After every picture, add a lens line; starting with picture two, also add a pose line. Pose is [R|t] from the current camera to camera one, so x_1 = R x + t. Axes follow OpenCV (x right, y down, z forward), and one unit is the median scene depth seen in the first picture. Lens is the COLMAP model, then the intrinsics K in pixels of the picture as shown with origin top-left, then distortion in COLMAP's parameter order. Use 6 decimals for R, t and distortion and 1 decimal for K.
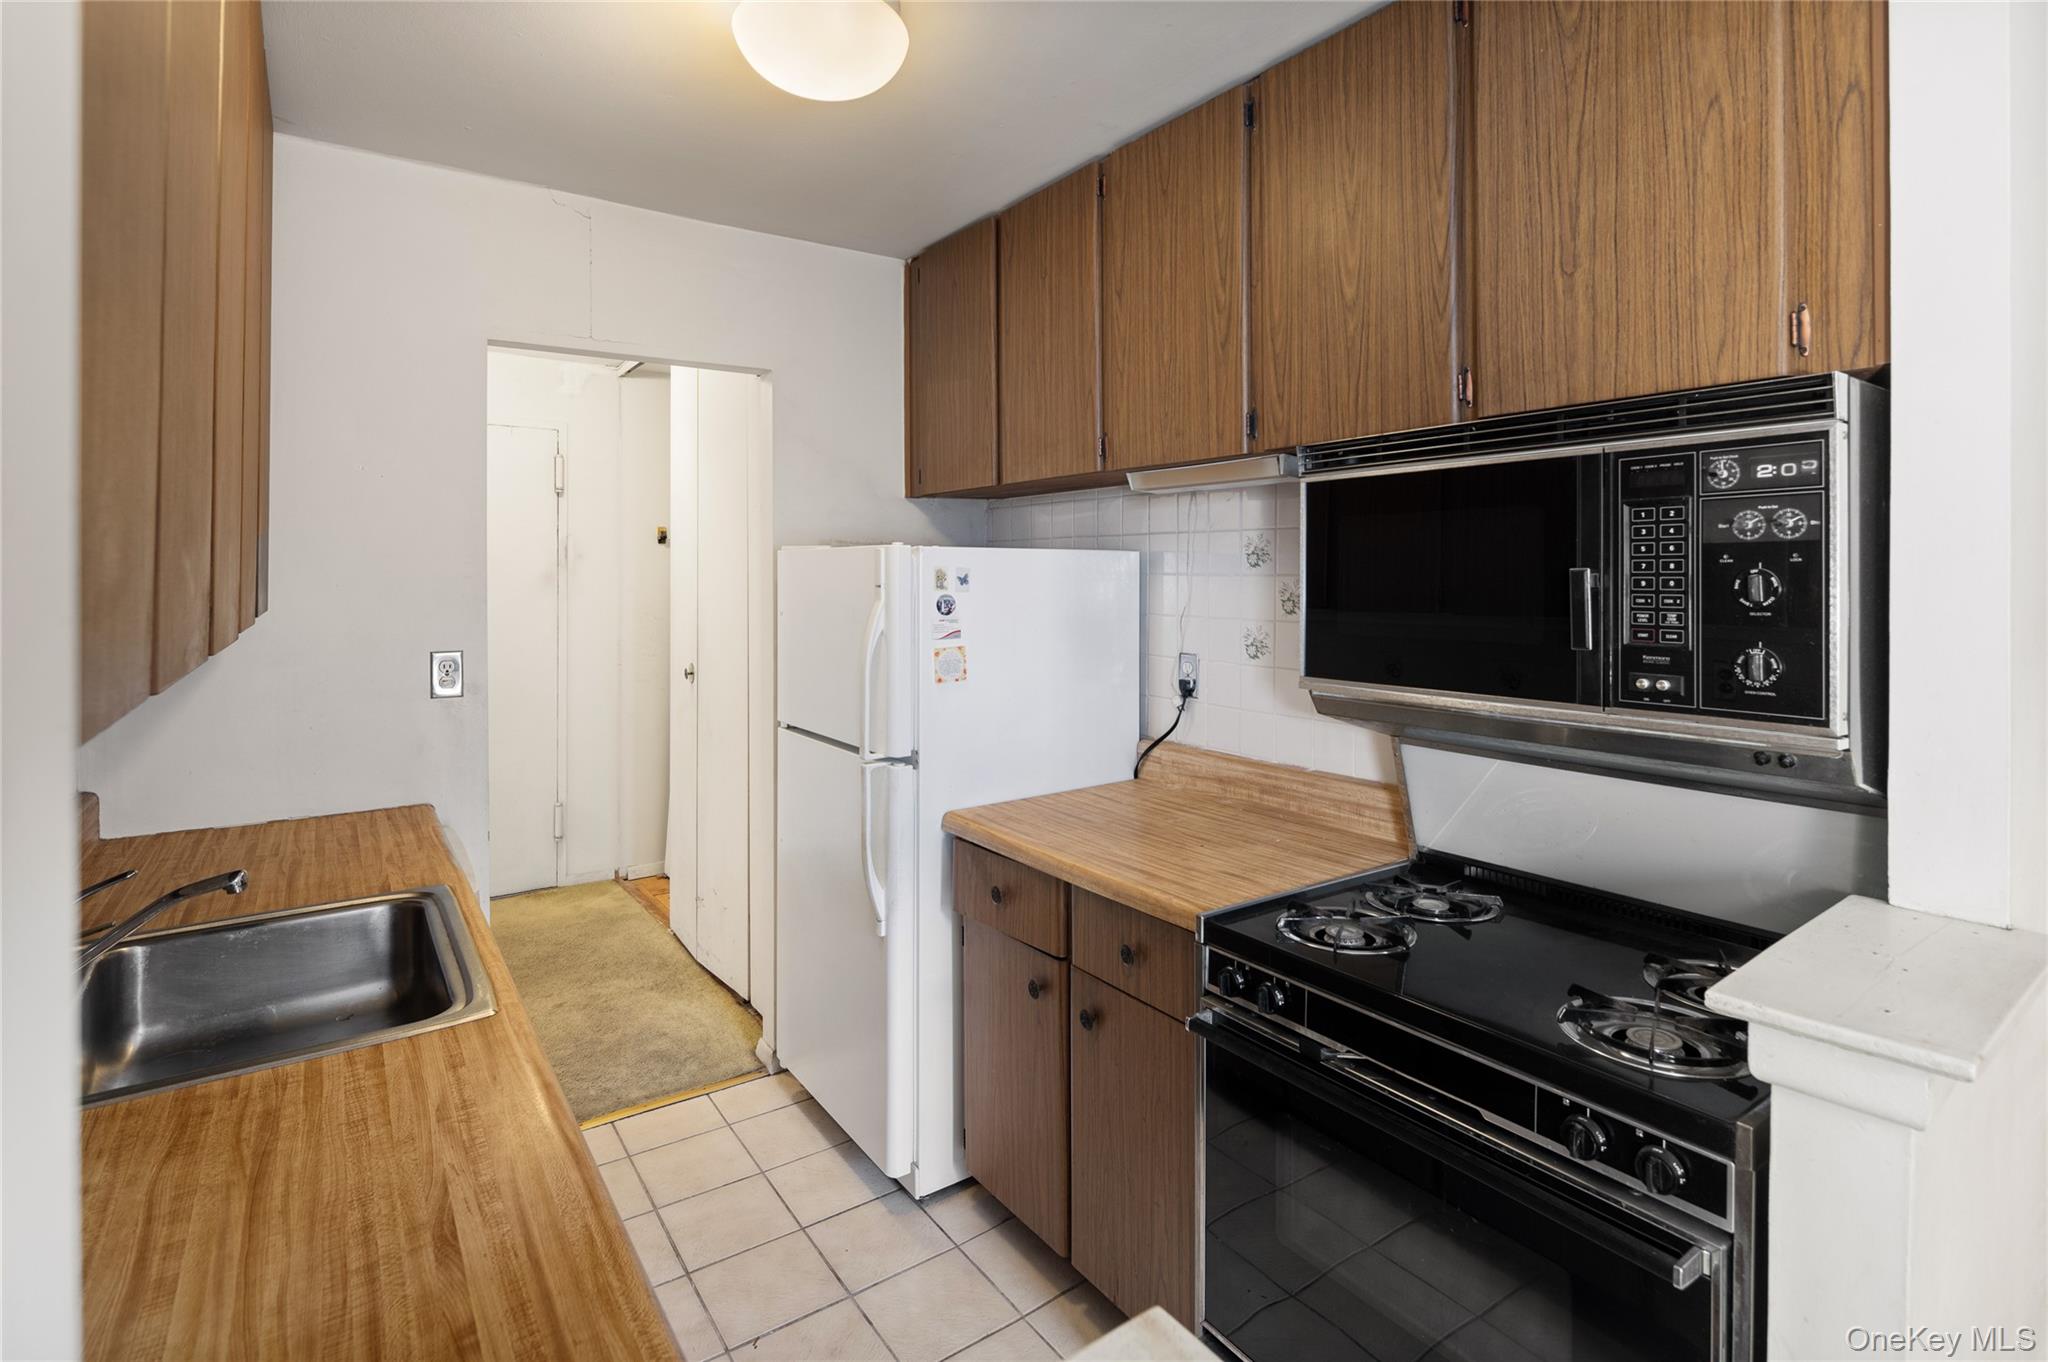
lens RADIAL K [[994.5, 0, 1027.3], [0, 994.5, 575.7], [0, 0, 1]] dist [0.008339, -0.005639]
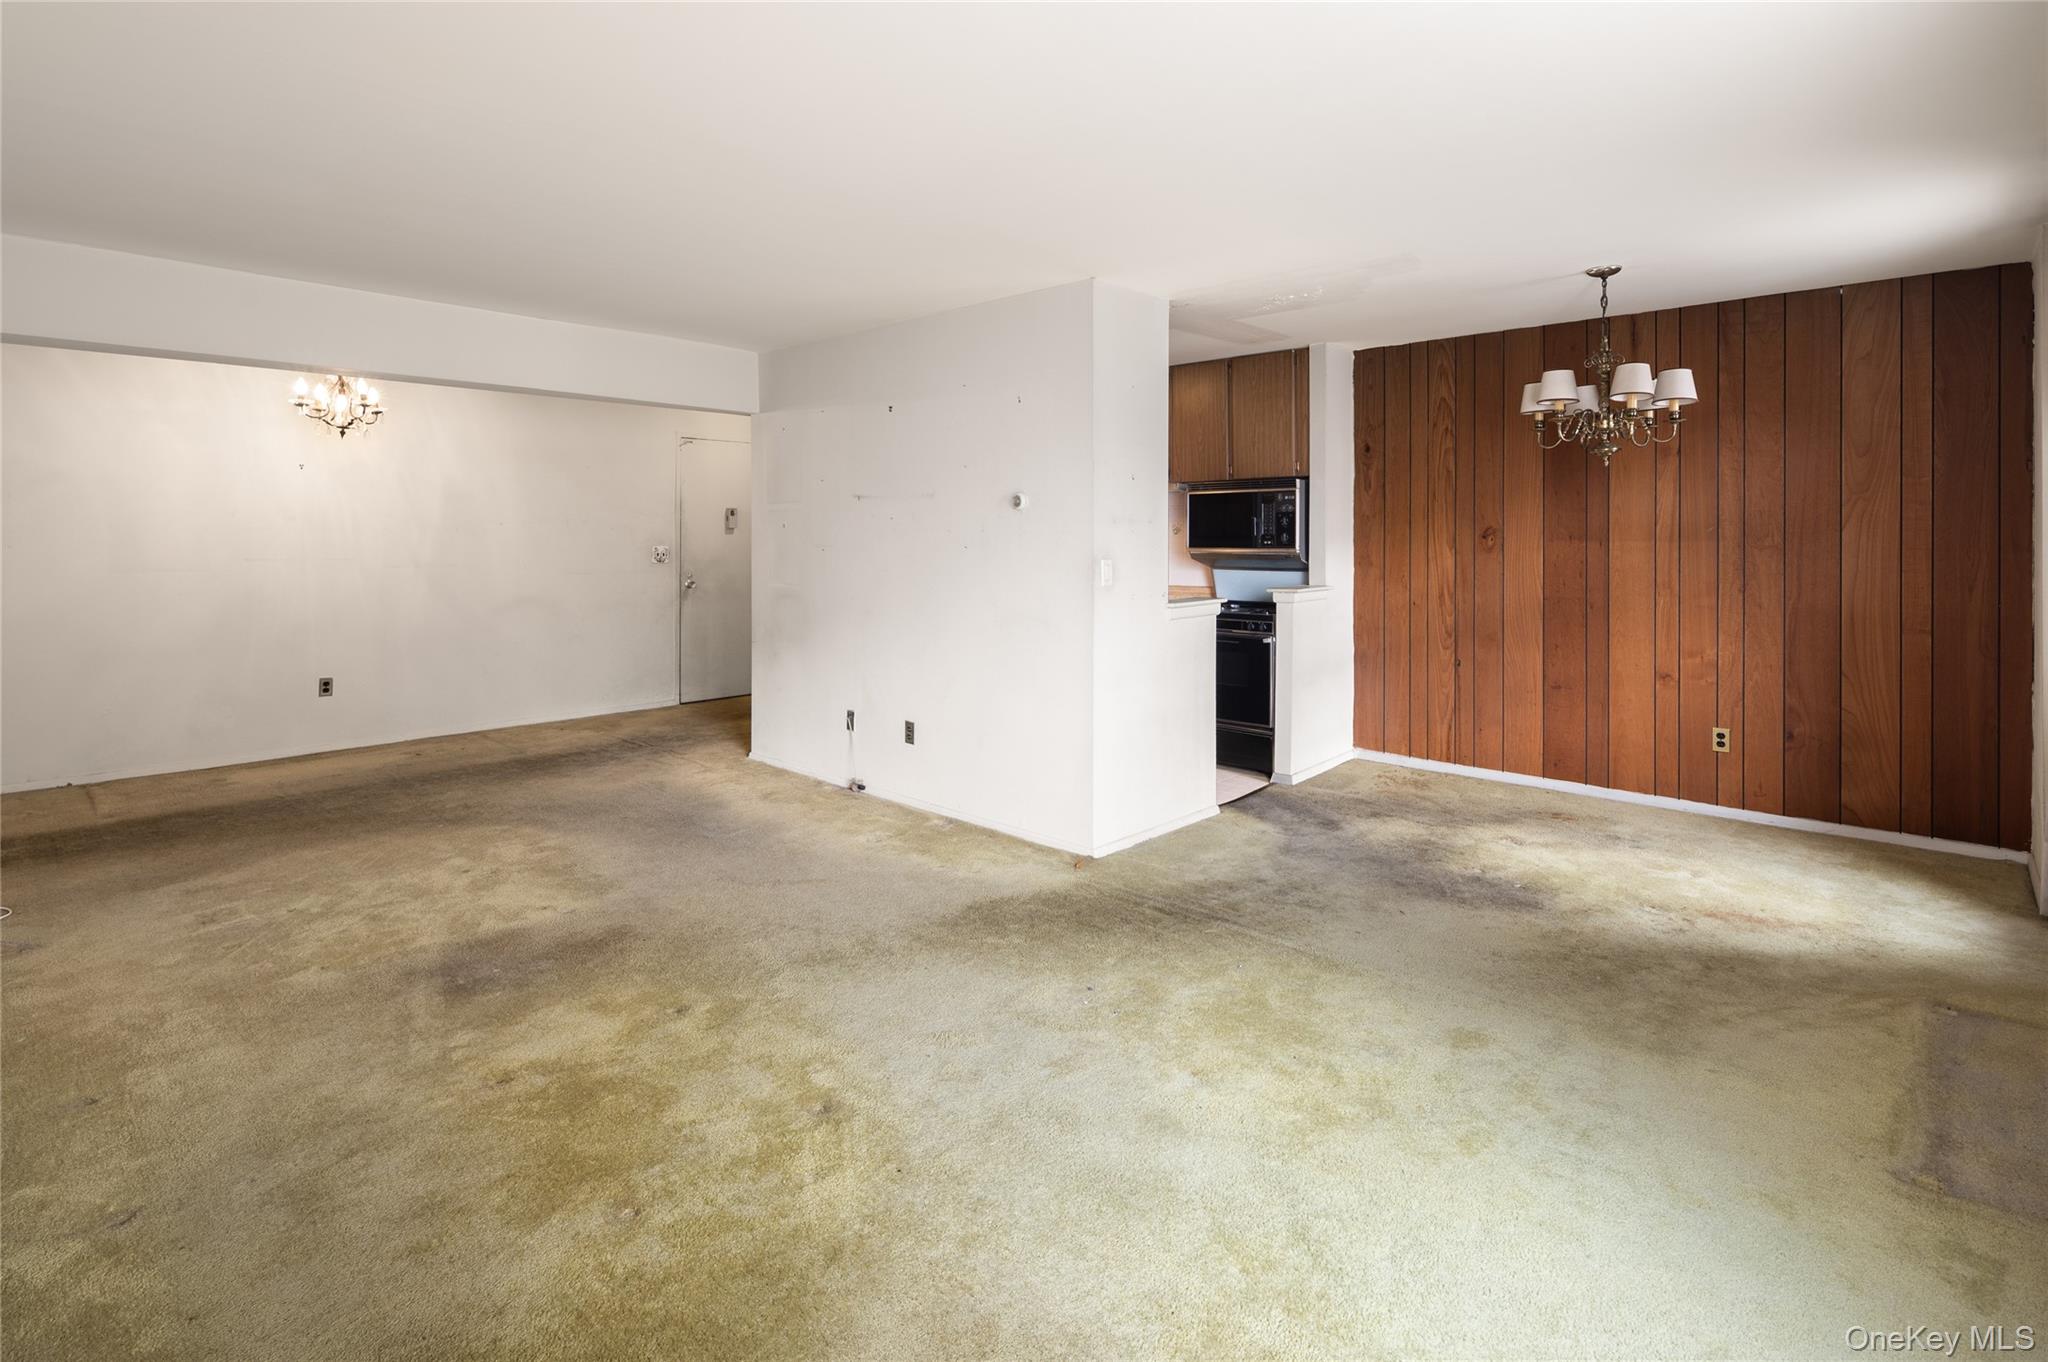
lens RADIAL K [[994.5, 0, 1031.5], [0, 994.5, 537.7], [0, 0, 1]] dist [0.008339, -0.005639]
pose [[0.979194, -0.000854, 0.202926, -0.922953], [-0.000034, 0.999990, 0.004373, 0.044317], [-0.202928, -0.004289, 0.979184, -2.205112]]
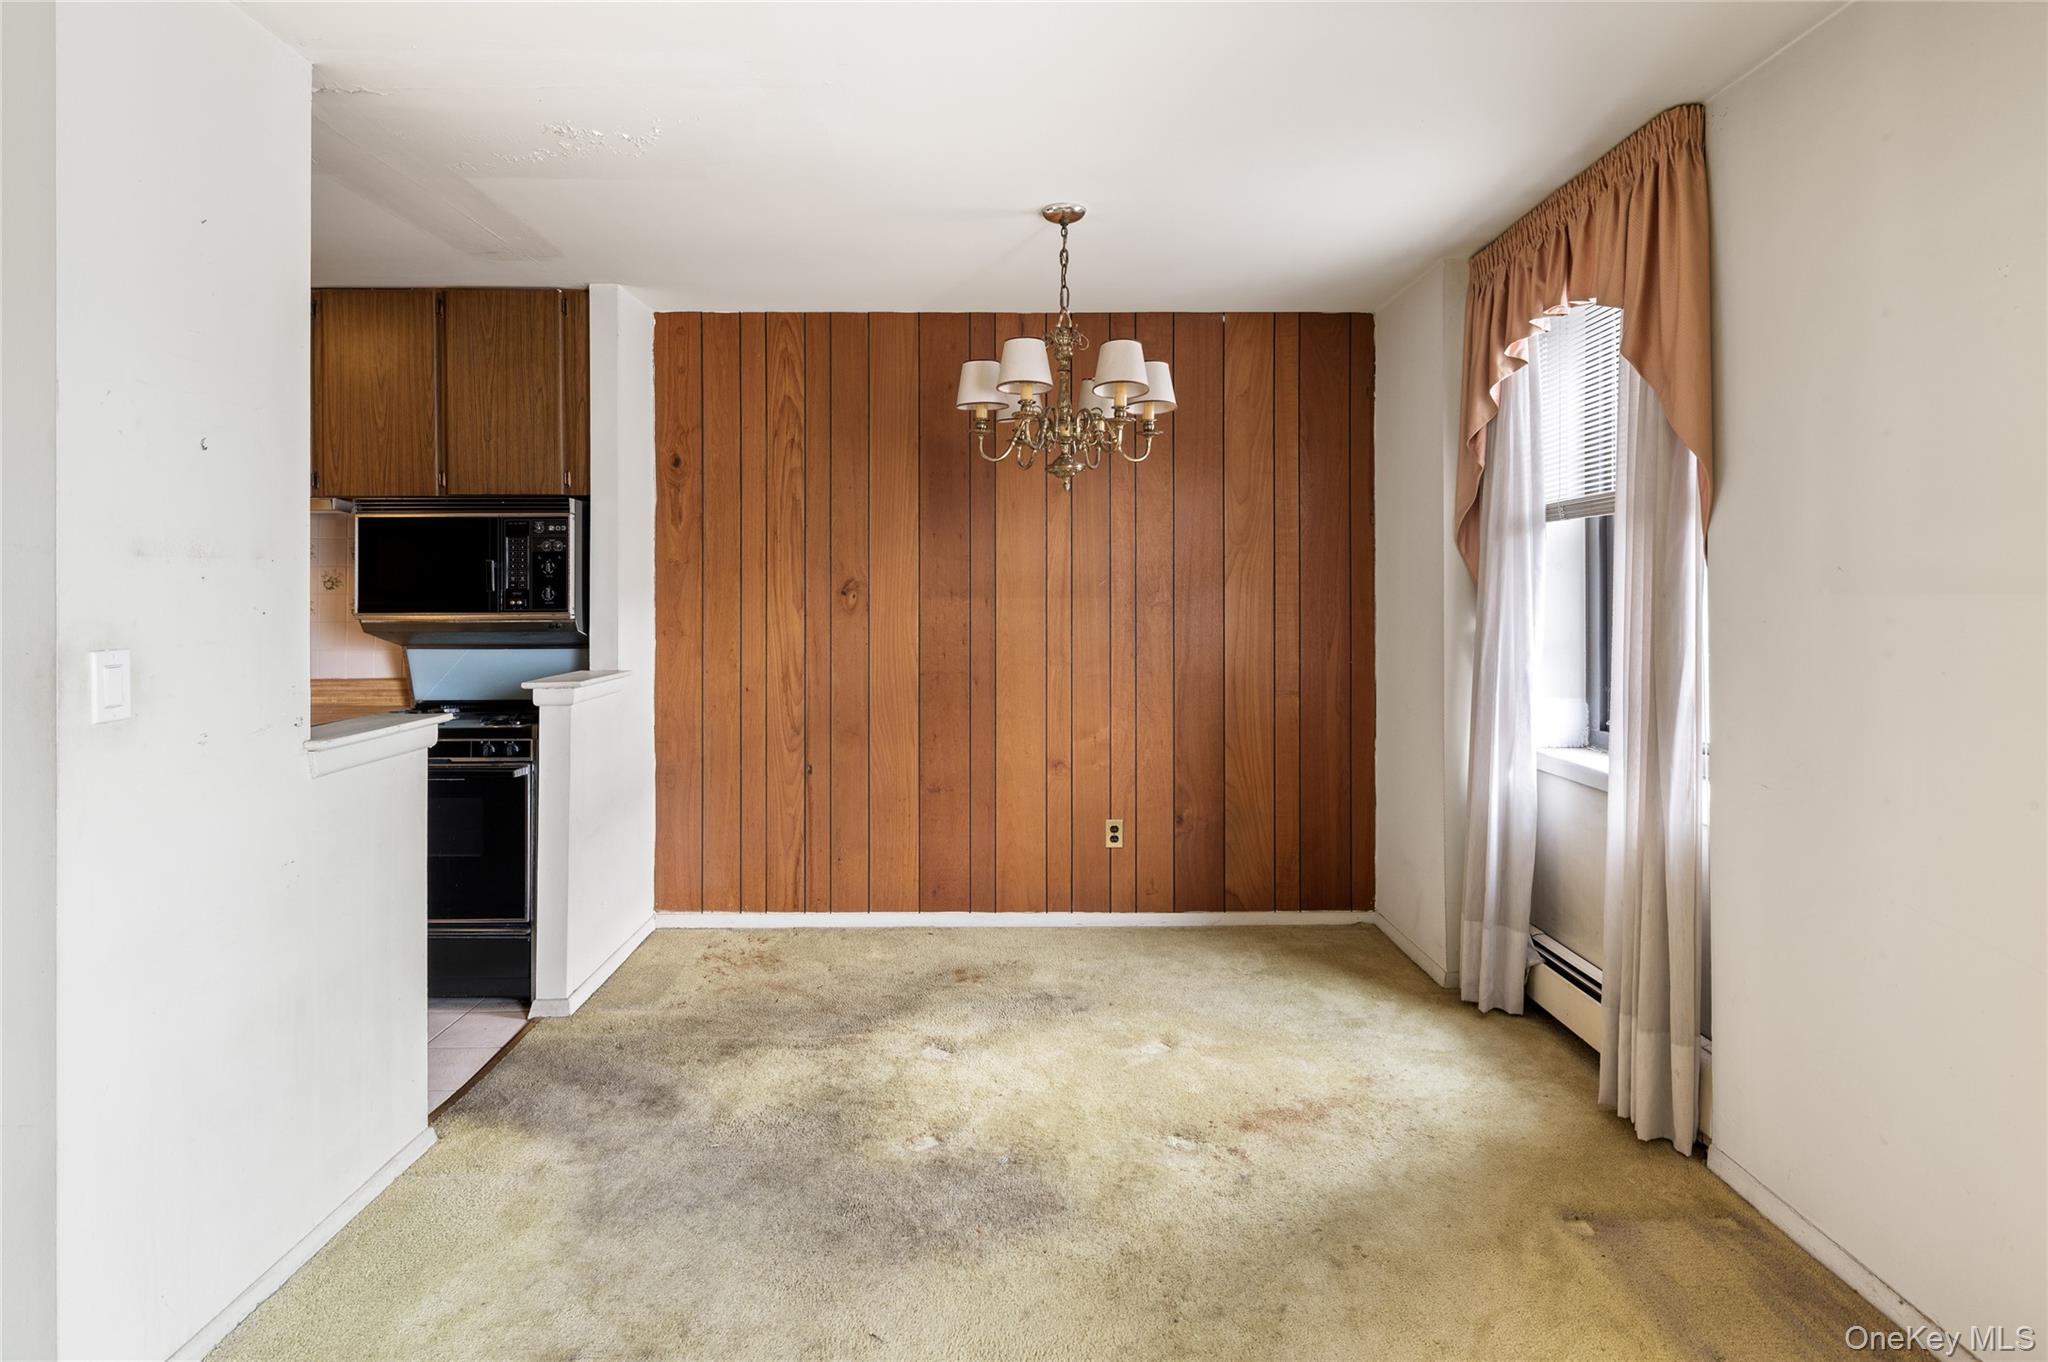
lens RADIAL K [[994.5, 0, 1022.5], [0, 994.5, 592.5], [0, 0, 1]] dist [0.008339, -0.005639]
pose [[0.575646, -0.000432, 0.817699, -0.545967], [0.000175, 1.000000, 0.000404, 0.053169], [-0.817699, -0.000089, 0.575646, -1.153824]]
